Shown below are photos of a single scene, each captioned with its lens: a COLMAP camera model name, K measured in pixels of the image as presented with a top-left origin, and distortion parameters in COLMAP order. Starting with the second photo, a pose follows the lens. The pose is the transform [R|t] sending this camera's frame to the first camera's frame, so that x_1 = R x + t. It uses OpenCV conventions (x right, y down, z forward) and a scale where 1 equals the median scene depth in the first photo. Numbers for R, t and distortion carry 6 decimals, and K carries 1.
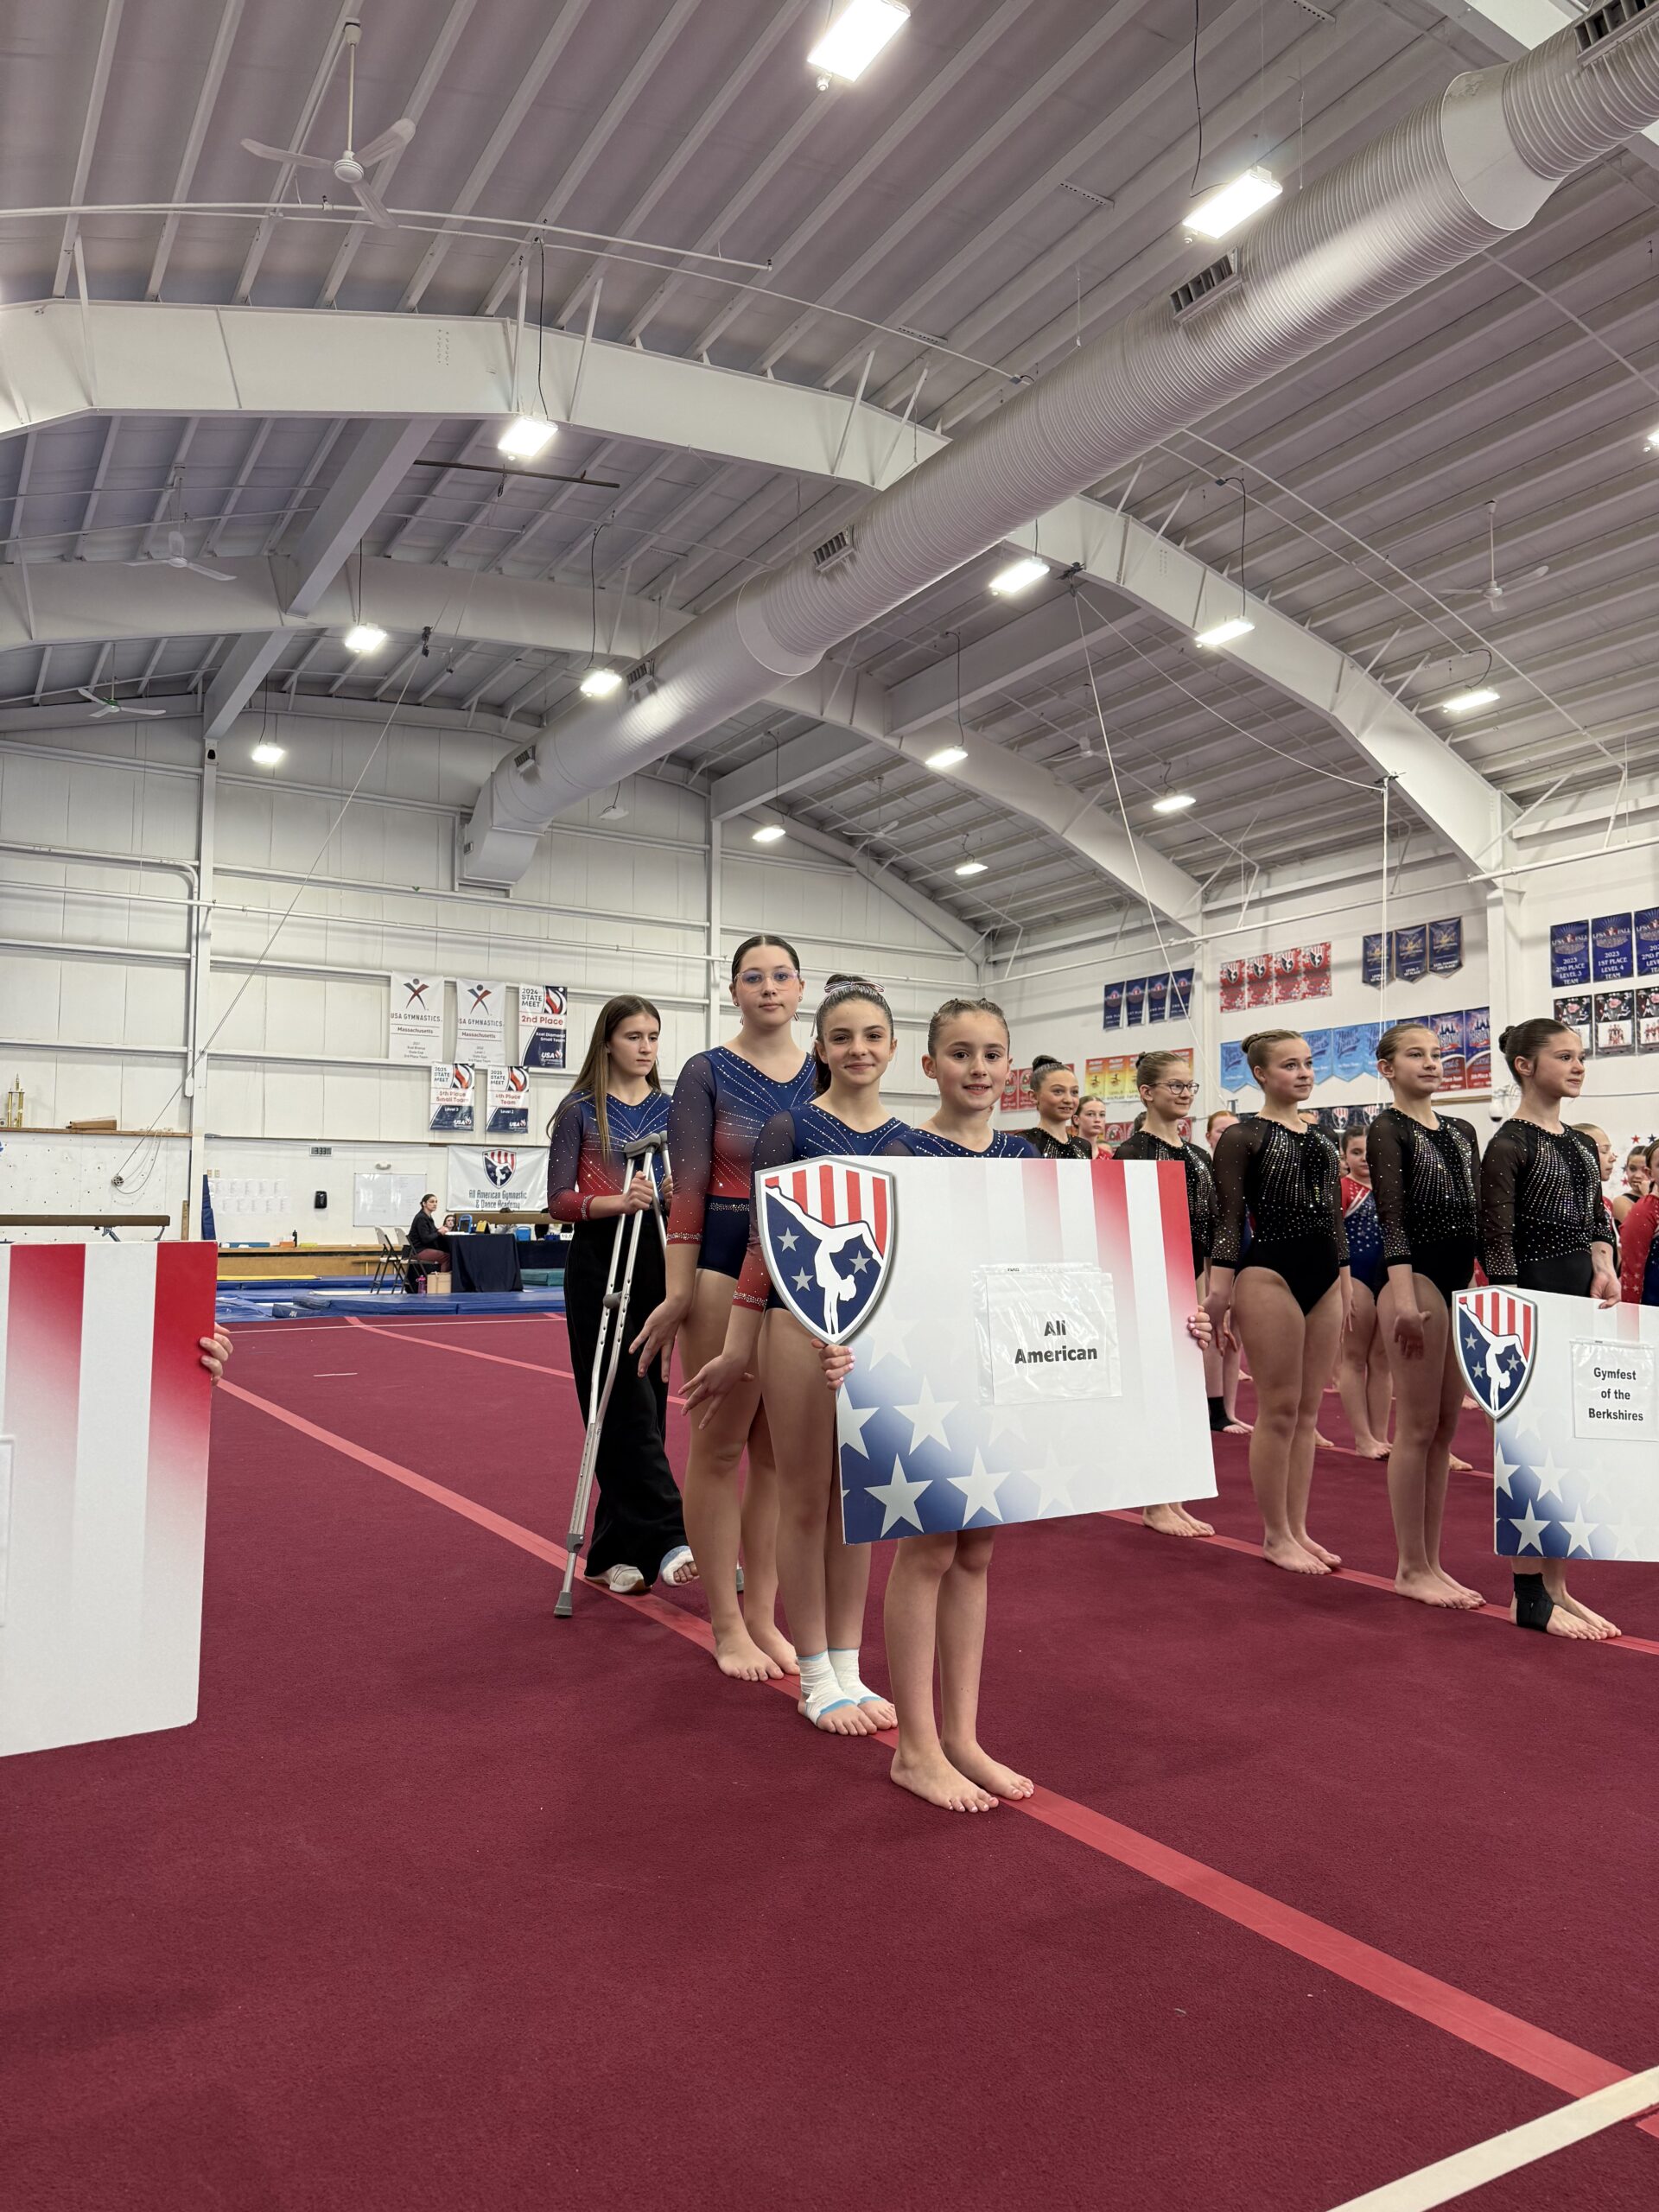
lens RADIAL K [[1542.6, 0, 843.0], [0, 1542.6, 1115.4], [0, 0, 1]] dist [0.130459, -0.181040]
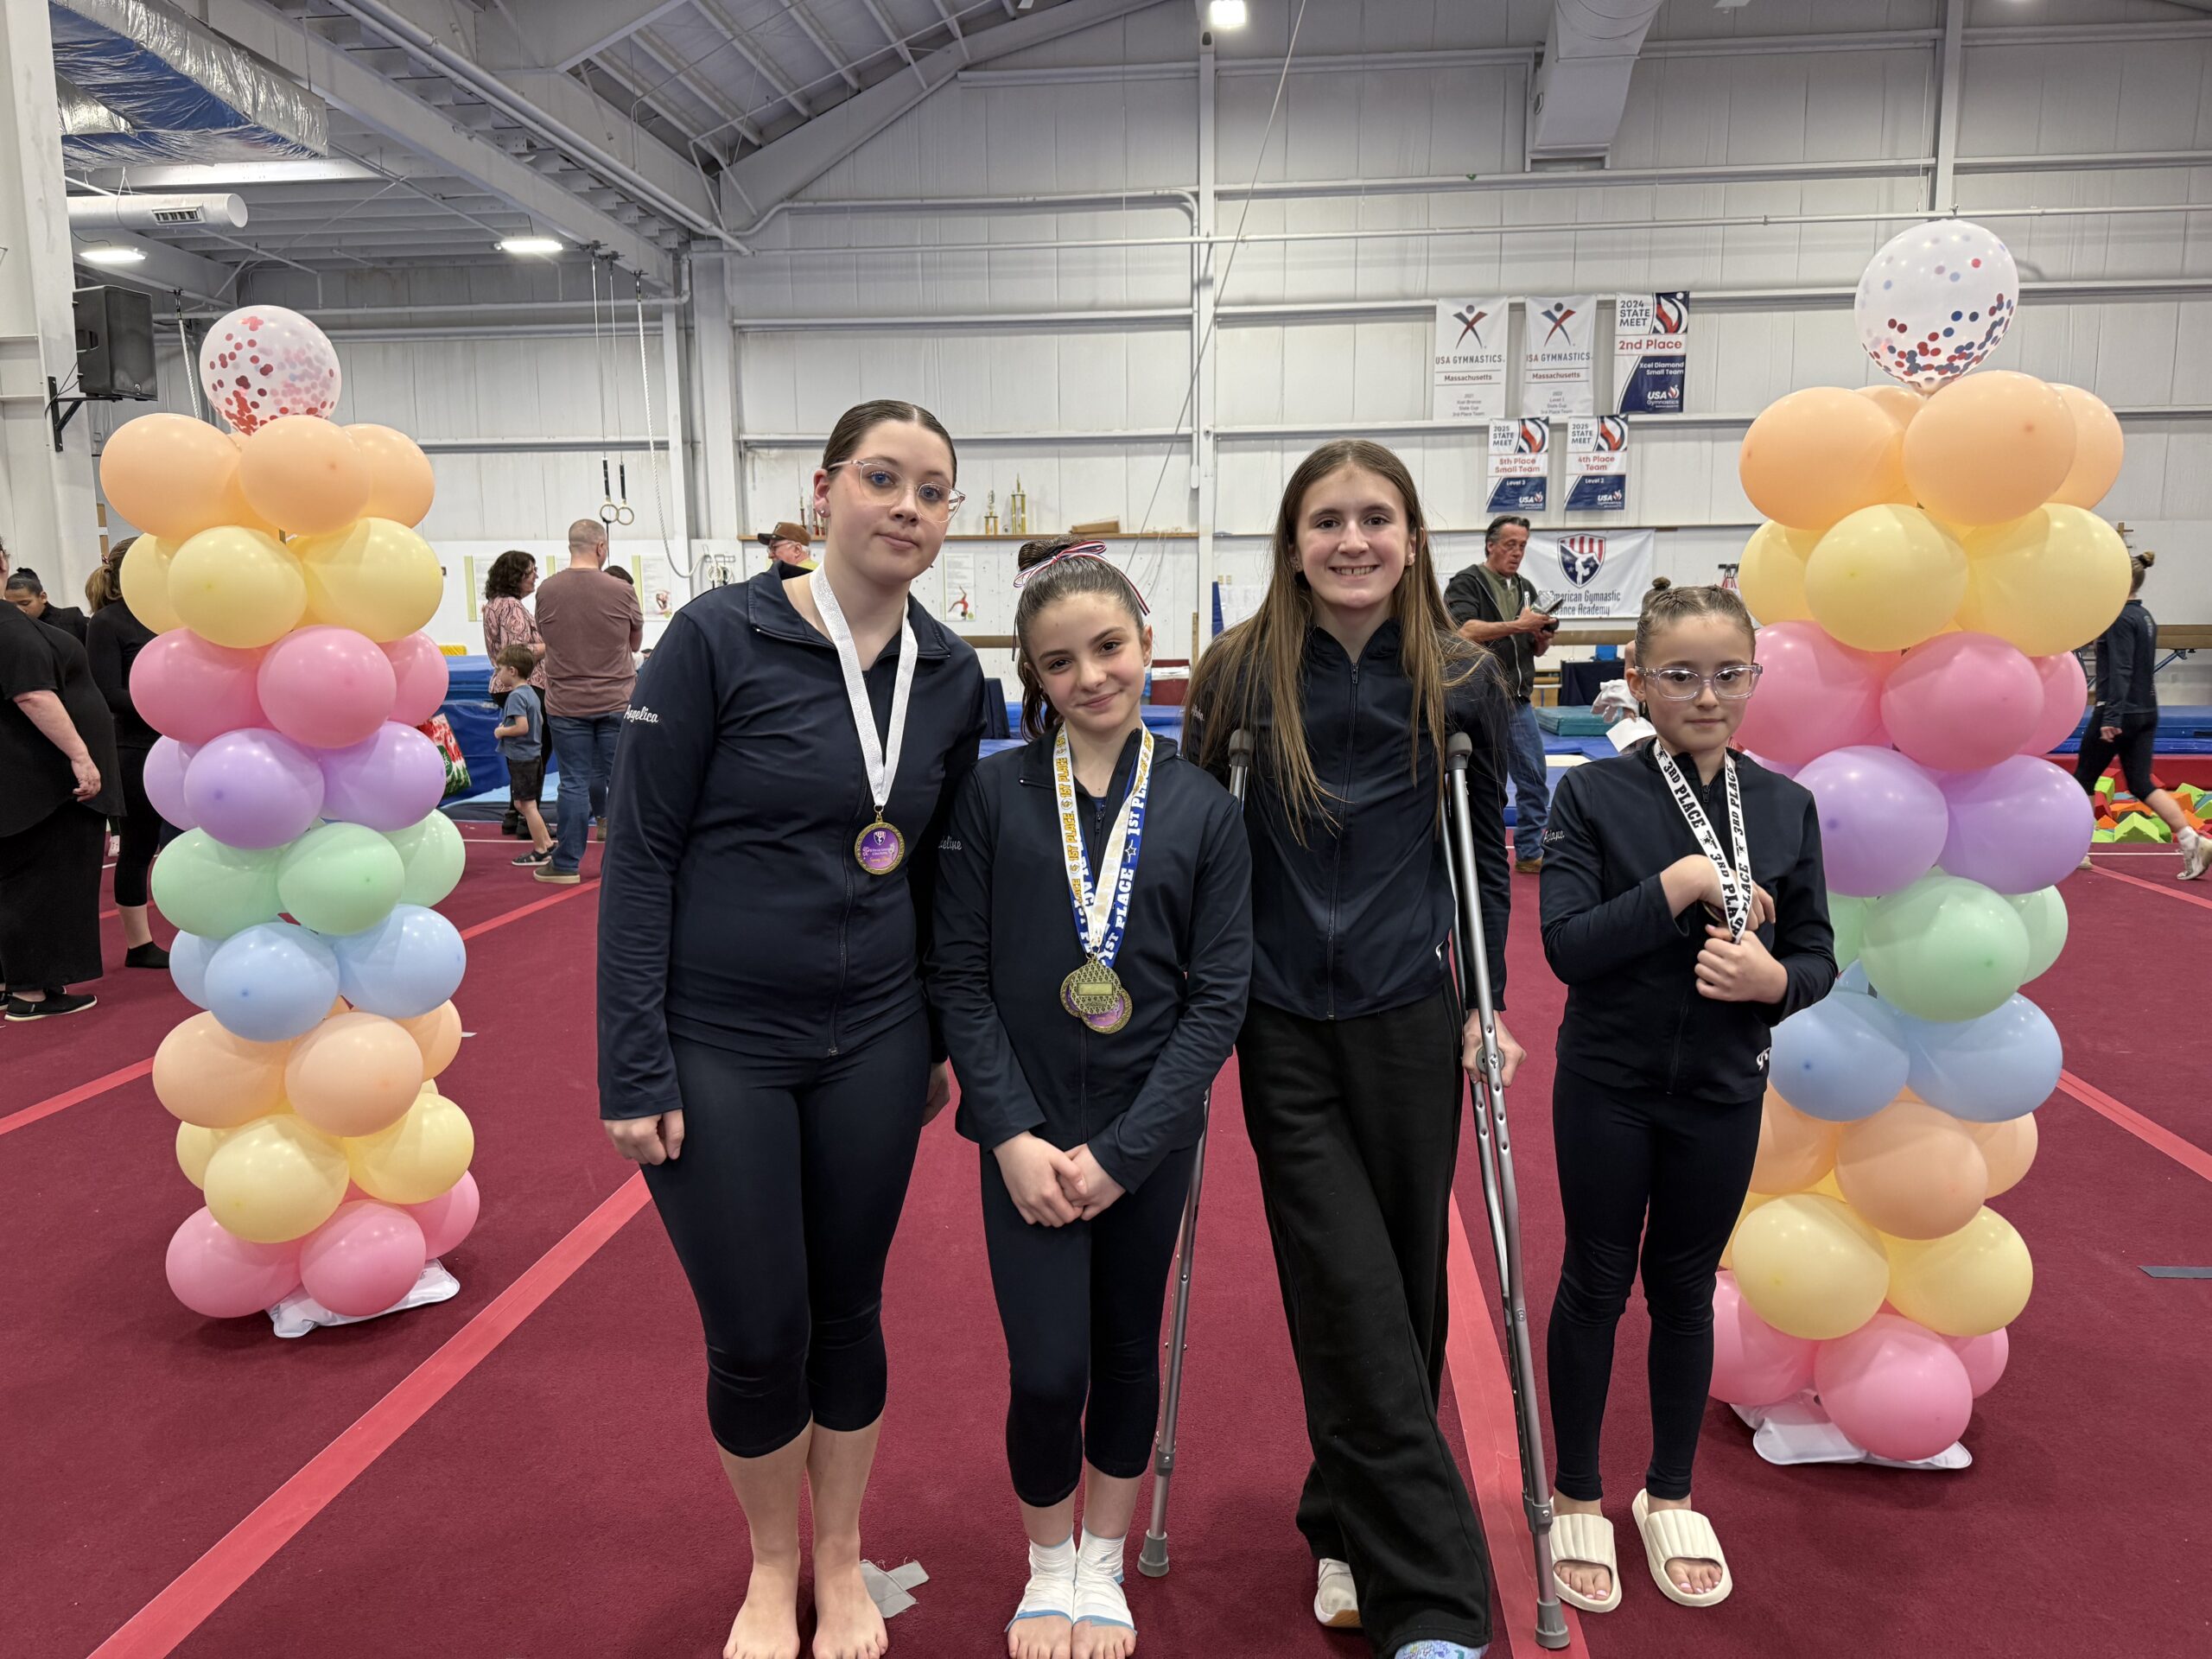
lens RADIAL K [[1560.9, 0, 1095.7], [0, 1560.9, 823.8], [0, 0, 1]] dist [0.057069, -0.079886]
pose [[0.807332, 0.072610, -0.585613, 0.043083], [0.056762, 0.978243, 0.199545, -0.006080], [0.587361, -0.194339, 0.785646, 0.280734]]
